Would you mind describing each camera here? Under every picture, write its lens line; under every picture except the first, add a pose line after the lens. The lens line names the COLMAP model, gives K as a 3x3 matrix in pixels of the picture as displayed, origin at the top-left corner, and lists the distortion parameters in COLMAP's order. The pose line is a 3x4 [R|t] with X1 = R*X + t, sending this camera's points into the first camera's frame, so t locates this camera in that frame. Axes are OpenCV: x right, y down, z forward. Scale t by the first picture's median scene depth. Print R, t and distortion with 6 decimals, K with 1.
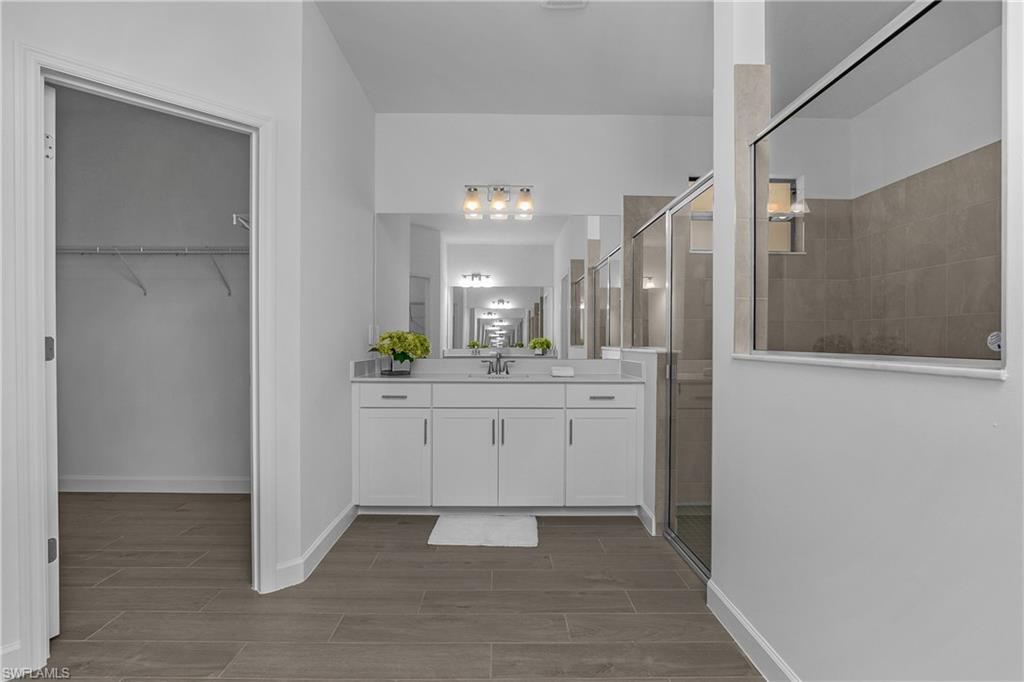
lens RADIAL K [[504.6, 0, 509.8], [0, 504.6, 341.1], [0, 0, 1]] dist [-0.024727, 0.002041]
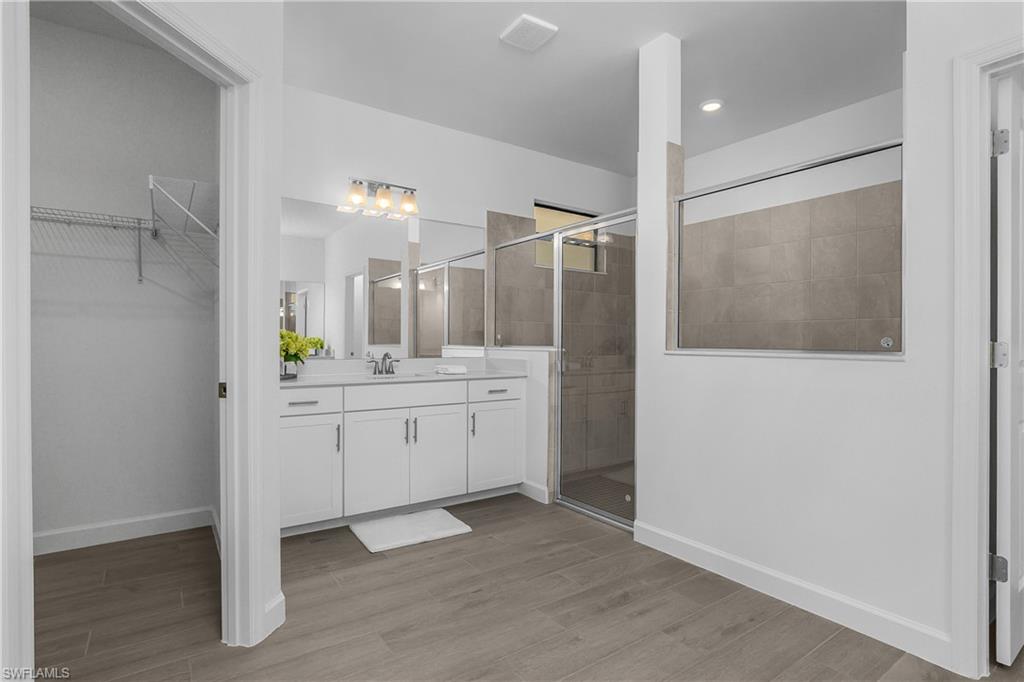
lens RADIAL K [[504.6, 0, 504.4], [0, 504.6, 341.9], [0, 0, 1]] dist [-0.024727, 0.002041]
pose [[0.831623, -0.001643, 0.555338, -0.424366], [-0.000409, 0.999994, 0.003570, -0.001851], [-0.555340, -0.003196, 0.831617, 0.056267]]
